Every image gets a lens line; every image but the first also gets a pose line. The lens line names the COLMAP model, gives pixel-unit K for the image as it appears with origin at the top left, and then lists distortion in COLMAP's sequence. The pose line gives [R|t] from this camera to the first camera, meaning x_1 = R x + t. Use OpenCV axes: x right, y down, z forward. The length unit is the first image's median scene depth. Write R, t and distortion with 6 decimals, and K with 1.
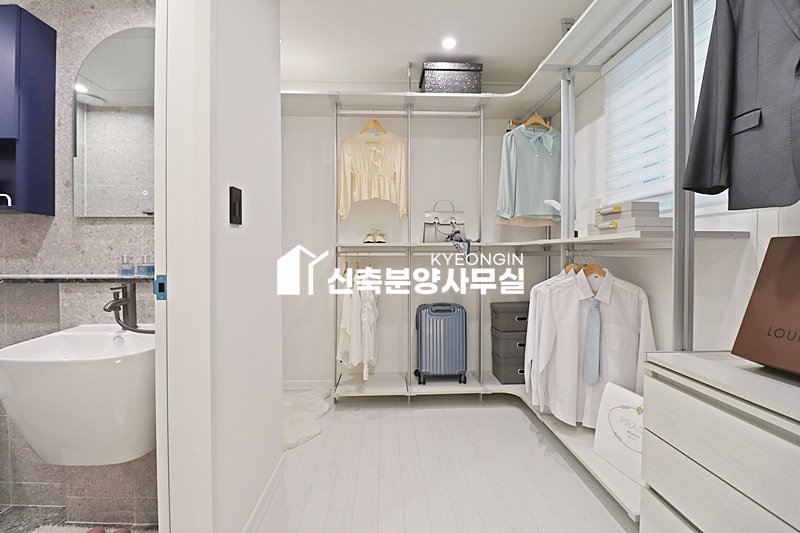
lens RADIAL K [[372.2, 0, 400.9], [0, 372.2, 262.9], [0, 0, 1]] dist [-0.021482, -0.000814]
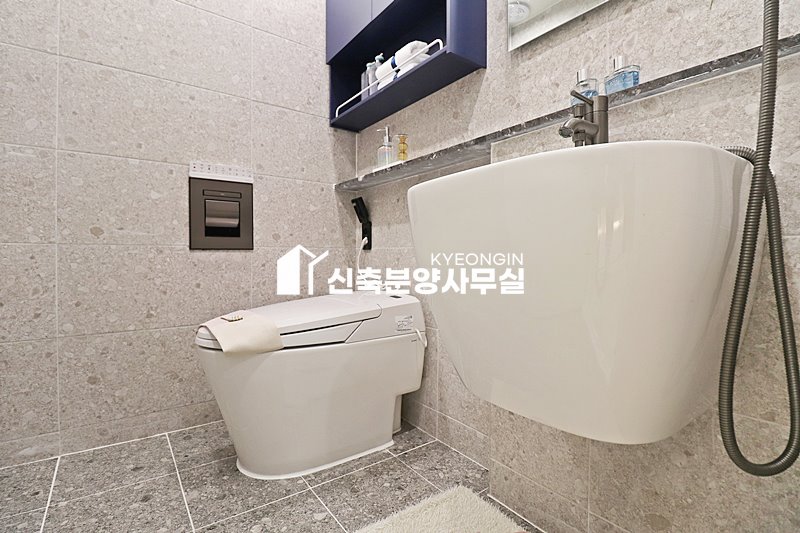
lens RADIAL K [[372.2, 0, 400.5], [0, 372.2, 264.3], [0, 0, 1]] dist [-0.021482, -0.000814]
pose [[0.559257, 0.007529, -0.828960, -0.425015], [-0.014711, 0.999891, -0.000843, 0.272125], [0.828864, 0.012667, 0.559307, 0.443948]]
